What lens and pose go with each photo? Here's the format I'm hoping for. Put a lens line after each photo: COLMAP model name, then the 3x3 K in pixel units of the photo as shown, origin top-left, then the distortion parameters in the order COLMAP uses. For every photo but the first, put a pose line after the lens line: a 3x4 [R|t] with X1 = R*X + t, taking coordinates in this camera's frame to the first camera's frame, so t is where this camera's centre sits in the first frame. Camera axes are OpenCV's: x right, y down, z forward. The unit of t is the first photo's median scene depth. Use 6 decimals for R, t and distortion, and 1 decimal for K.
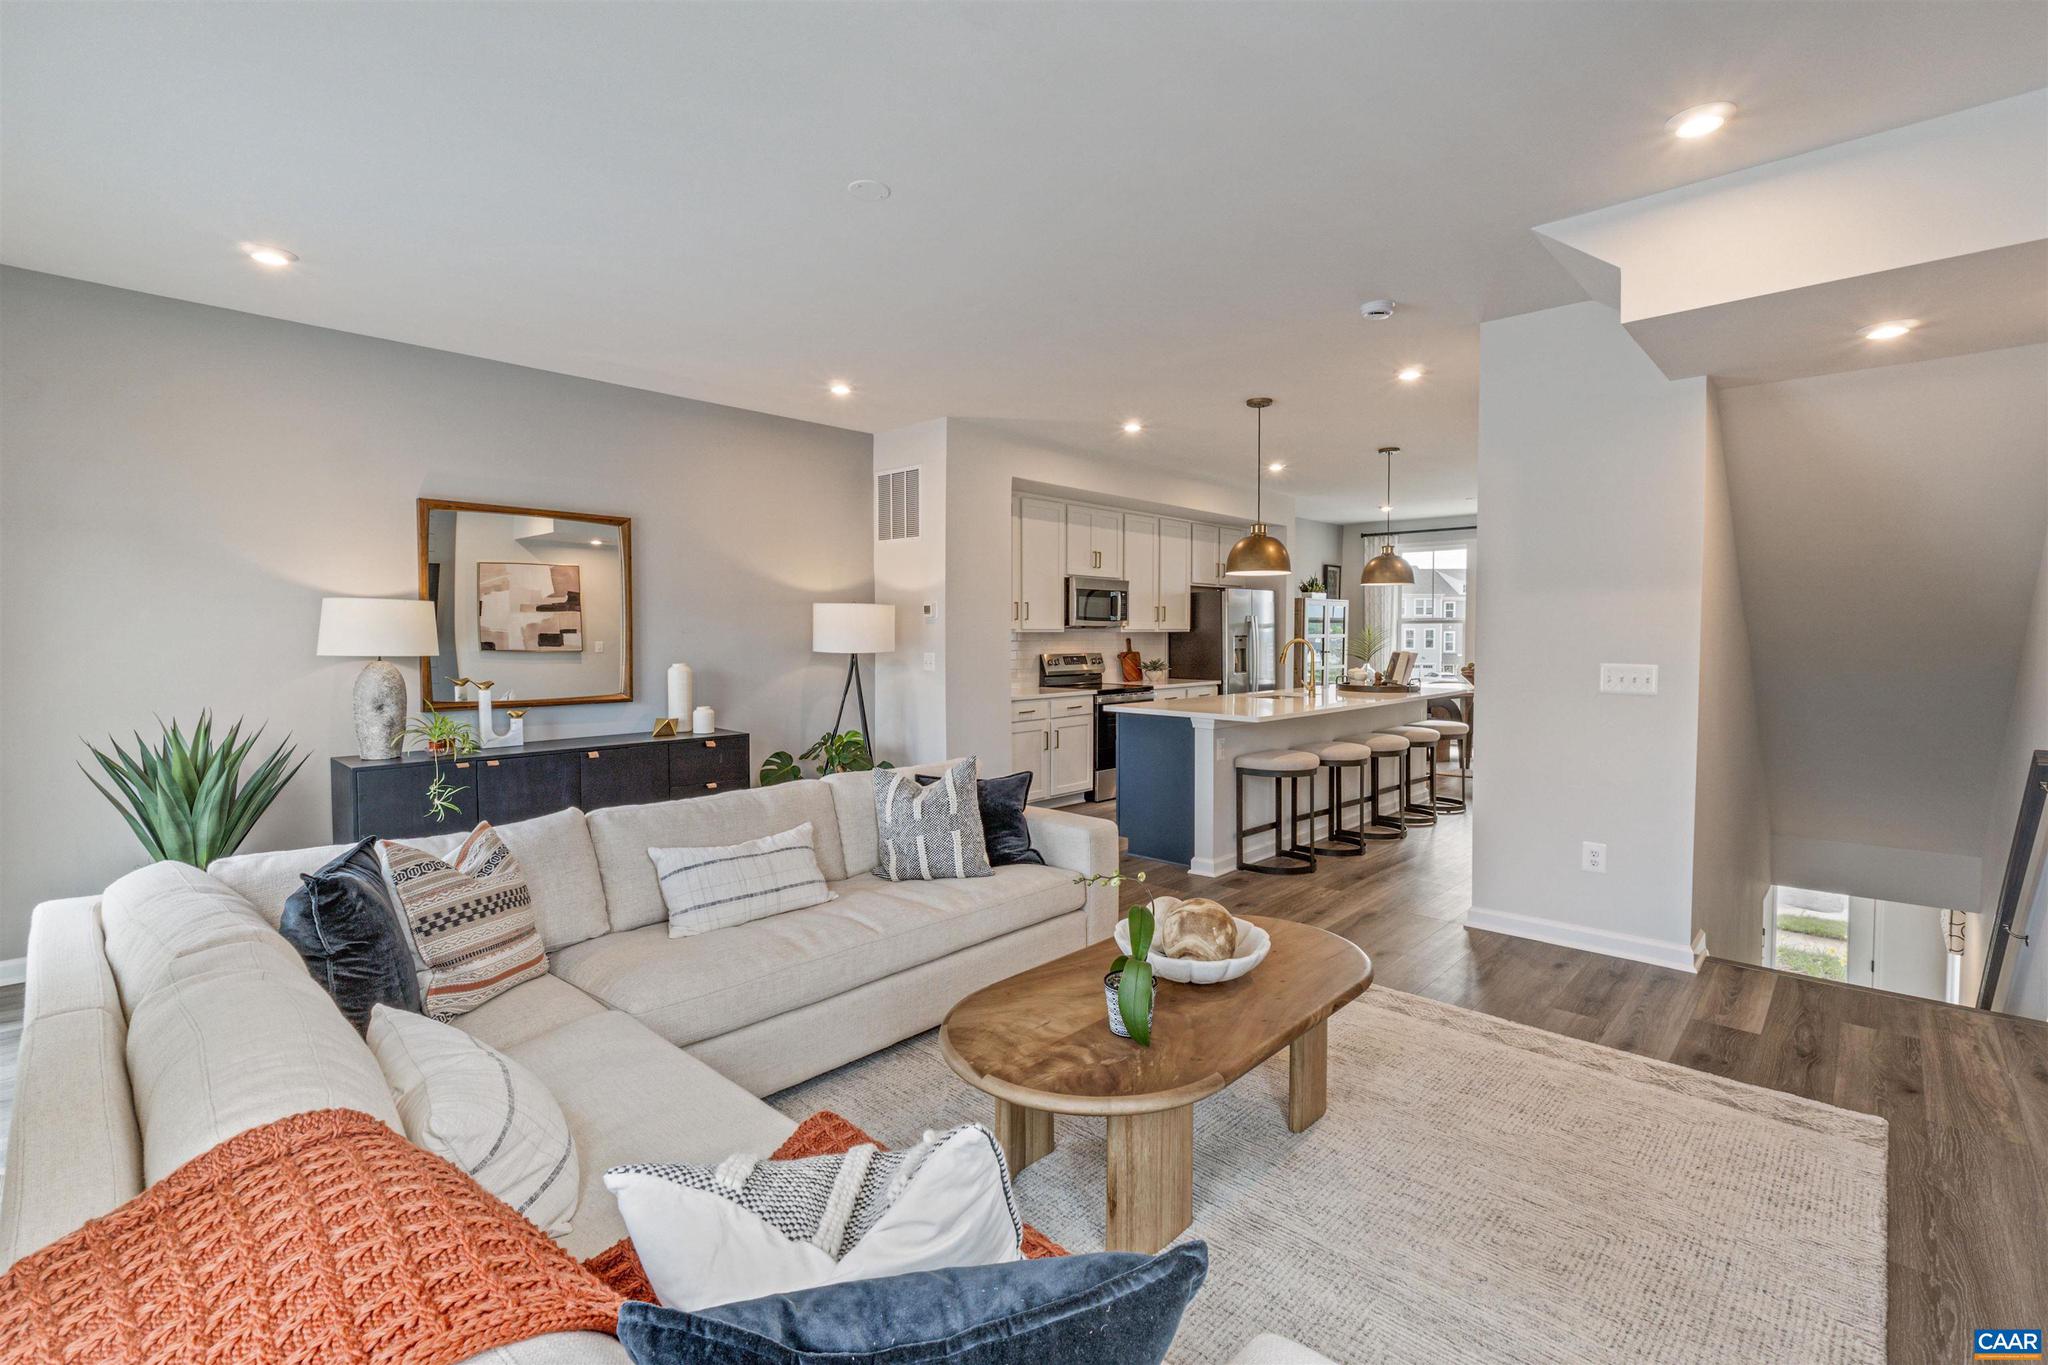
lens RADIAL K [[908.5, 0, 1034.3], [0, 908.5, 673.6], [0, 0, 1]] dist [-0.001884, -0.000829]
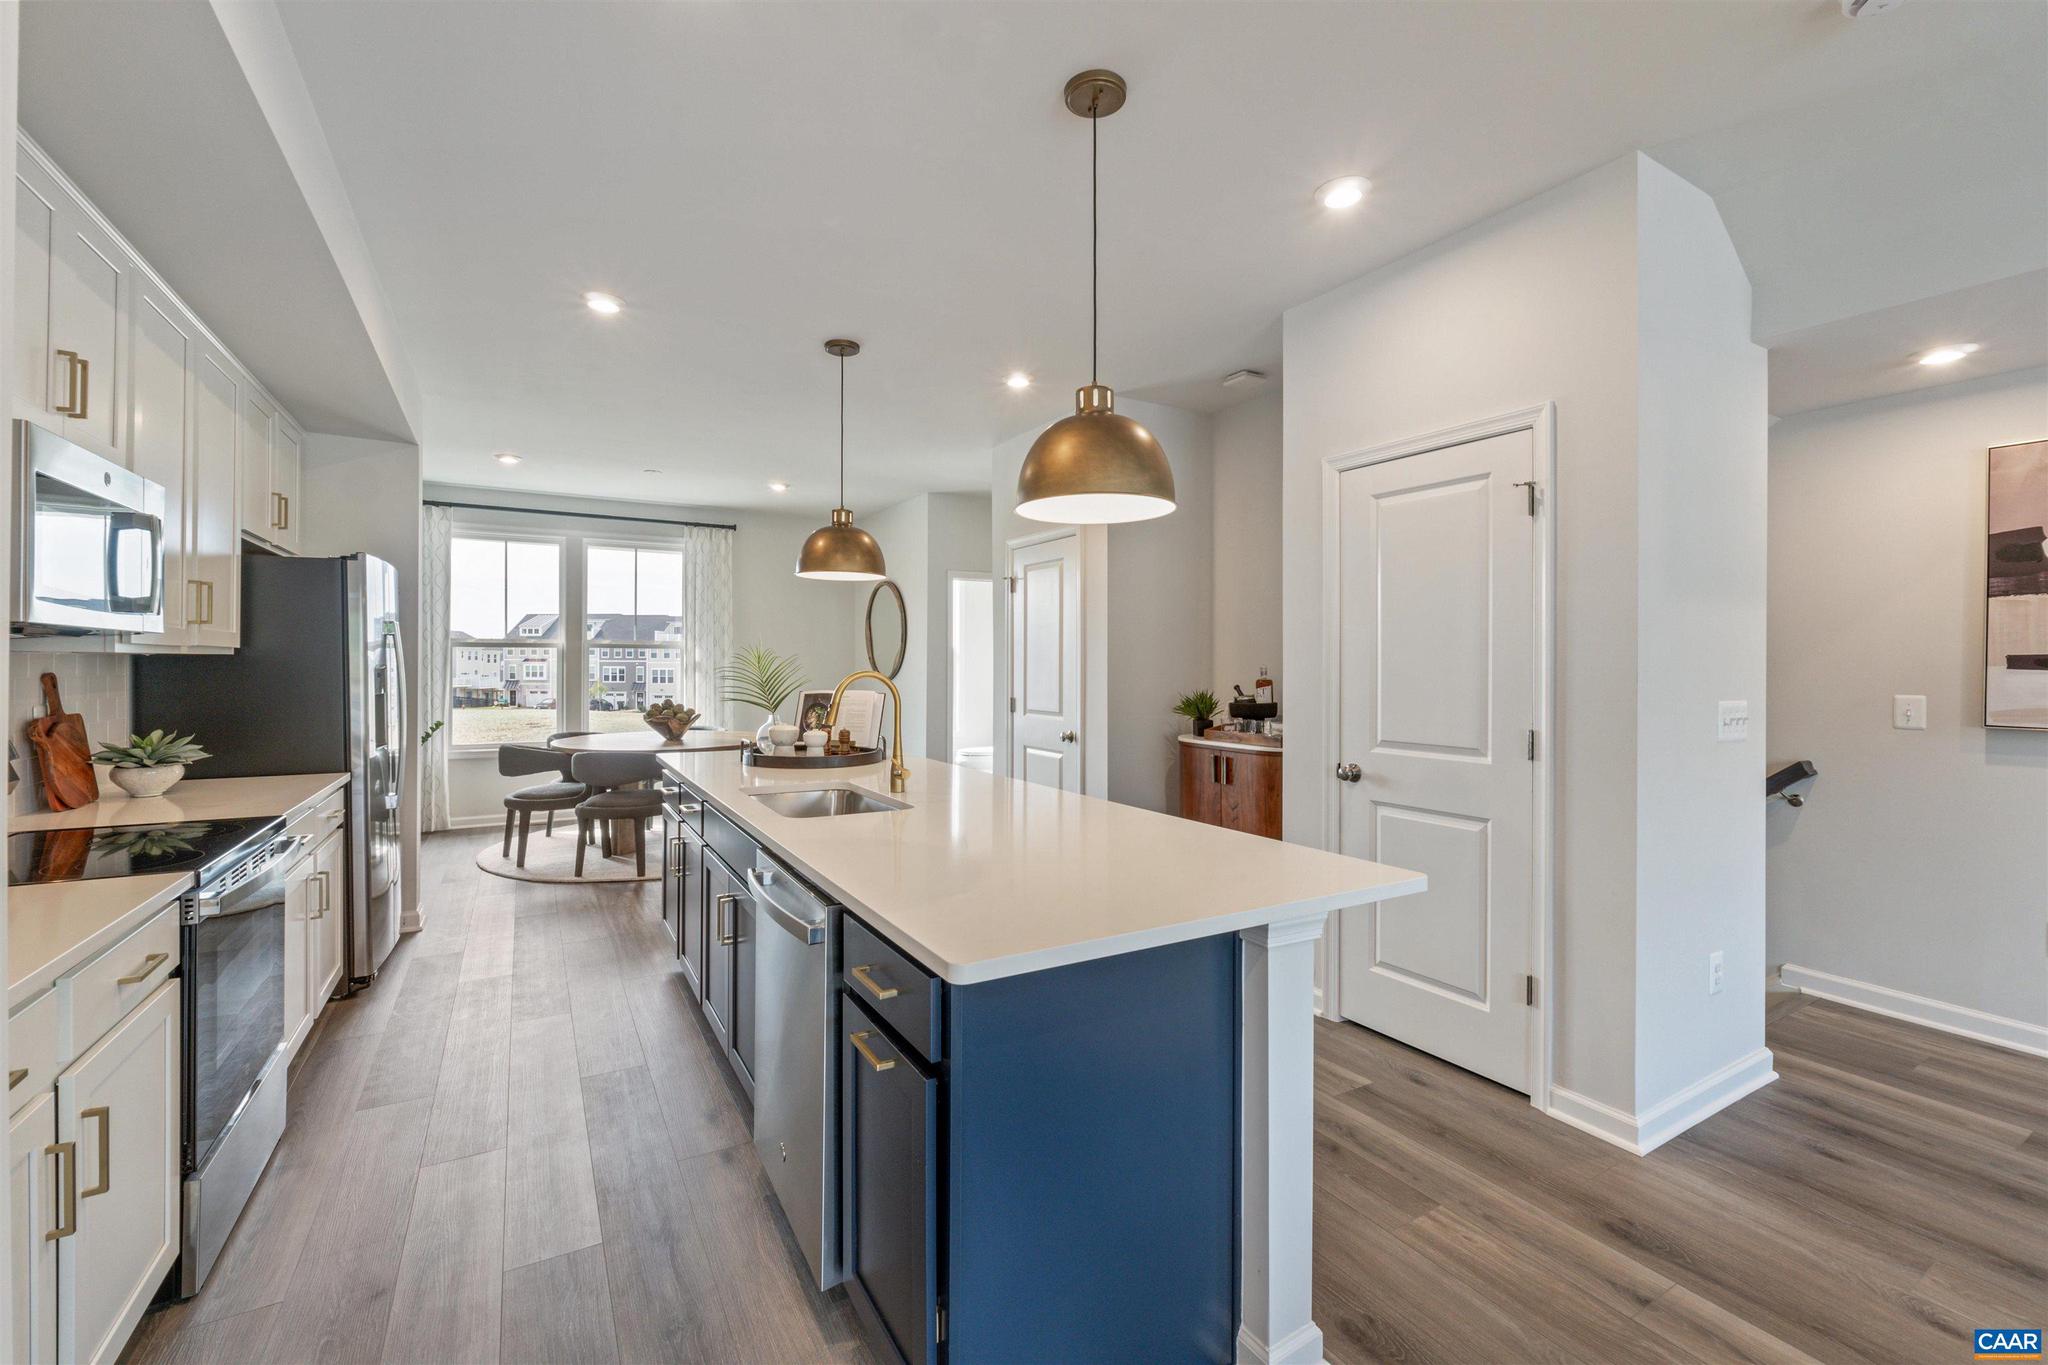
lens RADIAL K [[865.3, 0, 1037.5], [0, 865.3, 671.0], [0, 0, 1]] dist [-0.002131, -0.000650]
pose [[0.289196, -0.004825, 0.957258, -0.090330], [0.043225, 0.999033, -0.008023, -0.024778], [-0.956294, 0.043697, 0.289125, 0.636294]]
